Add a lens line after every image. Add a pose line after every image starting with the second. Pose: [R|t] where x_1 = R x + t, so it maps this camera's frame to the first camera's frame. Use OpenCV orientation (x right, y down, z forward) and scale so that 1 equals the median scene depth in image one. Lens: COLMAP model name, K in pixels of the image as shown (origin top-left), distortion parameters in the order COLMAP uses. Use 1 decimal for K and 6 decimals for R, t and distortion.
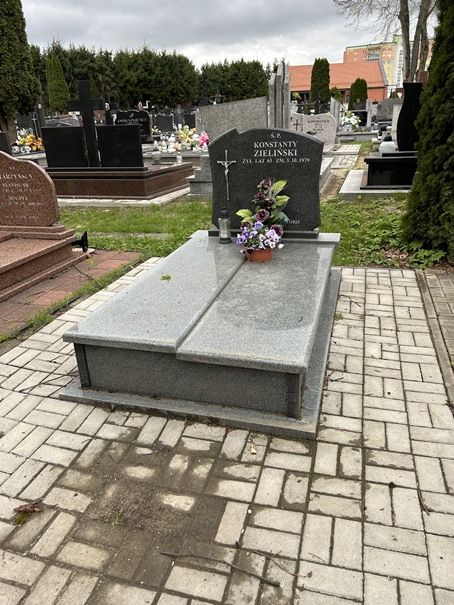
lens RADIAL K [[458.2, 0, 225.5], [0, 458.2, 302.2], [0, 0, 1]] dist [0.015367, -0.012114]
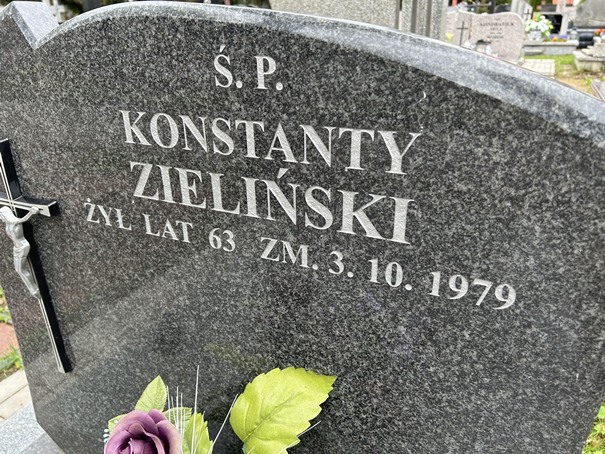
lens RADIAL K [[458.2, 0, 304.3], [0, 458.2, 227.4], [0, 0, 1]] dist [0.015367, -0.012114]
pose [[0.986002, 0.087798, -0.141744, 0.045369], [-0.082057, 0.995572, 0.045864, -0.102257], [0.145143, -0.033590, 0.988840, 0.274209]]
